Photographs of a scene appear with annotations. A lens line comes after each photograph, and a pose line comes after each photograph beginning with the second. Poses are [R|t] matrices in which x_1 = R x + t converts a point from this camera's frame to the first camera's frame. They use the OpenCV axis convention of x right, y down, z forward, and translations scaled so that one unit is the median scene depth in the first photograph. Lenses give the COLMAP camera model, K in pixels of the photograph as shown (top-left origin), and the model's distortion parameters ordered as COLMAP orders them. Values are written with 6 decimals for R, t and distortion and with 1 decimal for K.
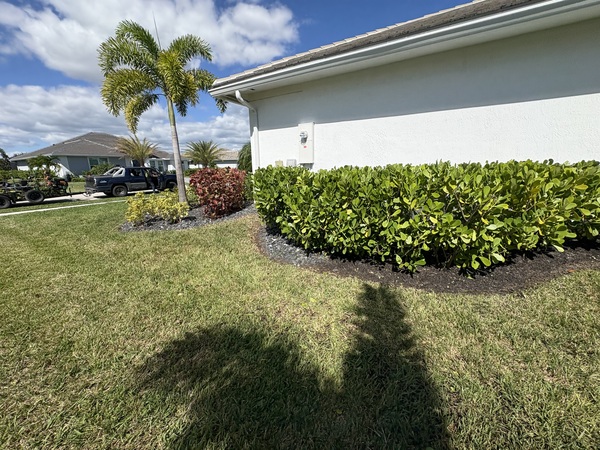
lens RADIAL K [[238.4, 0, 300.0], [0, 238.4, 225.0], [0, 0, 1]] dist [-0.003401, -0.000230]
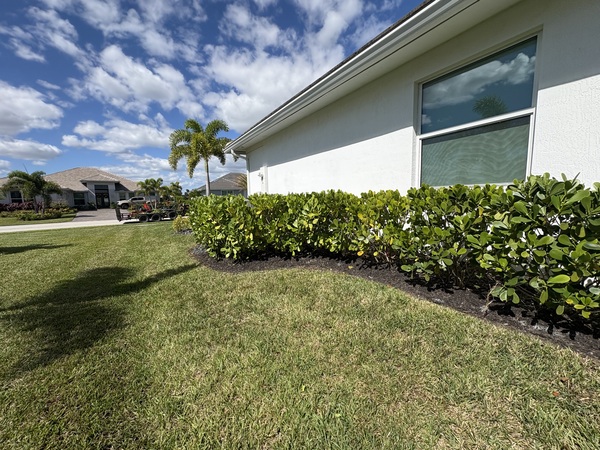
lens RADIAL K [[238.4, 0, 300.0], [0, 238.4, 225.0], [0, 0, 1]] dist [-0.003401, -0.000230]
pose [[0.884687, 0.047715, -0.463736, 0.804778], [-0.099640, 0.991115, -0.088109, 0.024640], [0.455412, 0.124155, 0.881581, -0.118378]]
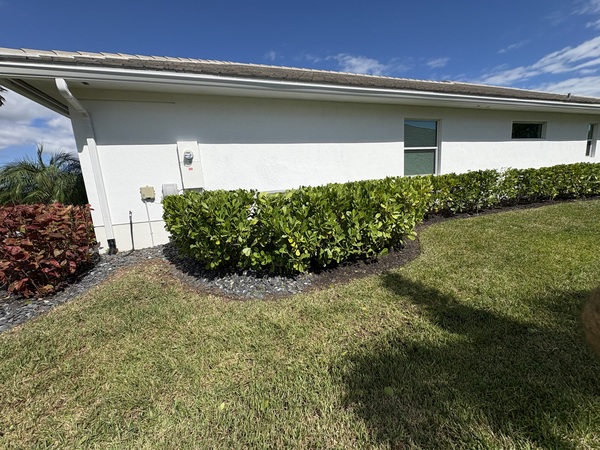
lens RADIAL K [[238.4, 0, 300.0], [0, 238.4, 225.0], [0, 0, 1]] dist [-0.003401, -0.000230]
pose [[0.637944, -0.154347, 0.754457, -0.350434], [0.241399, 0.970410, -0.005593, -0.038568], [-0.731269, 0.185693, 0.656326, 0.194318]]
